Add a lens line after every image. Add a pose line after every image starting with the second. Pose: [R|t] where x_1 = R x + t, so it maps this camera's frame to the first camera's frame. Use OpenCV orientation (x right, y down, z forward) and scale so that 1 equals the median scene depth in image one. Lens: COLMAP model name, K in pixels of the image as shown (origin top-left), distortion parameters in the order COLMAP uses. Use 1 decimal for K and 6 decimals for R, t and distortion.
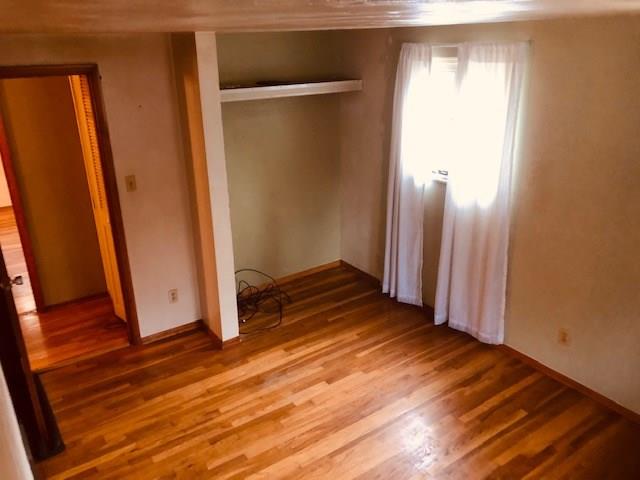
lens RADIAL K [[532.7, 0, 319.7], [0, 532.7, 239.0], [0, 0, 1]] dist [0.037549, -0.023492]
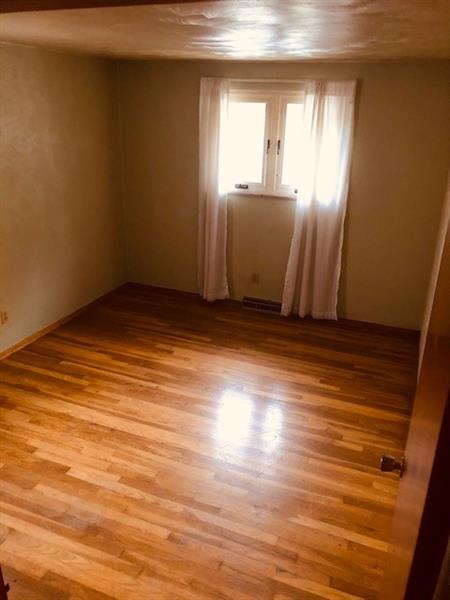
lens RADIAL K [[499.4, 0, 224.3], [0, 499.4, 299.5], [0, 0, 1]] dist [0.037549, -0.023492]
pose [[-0.563982, -0.289316, 0.773447, -0.656713], [0.285020, 0.810862, 0.511142, -0.272031], [-0.775041, 0.508723, -0.374851, 1.004969]]
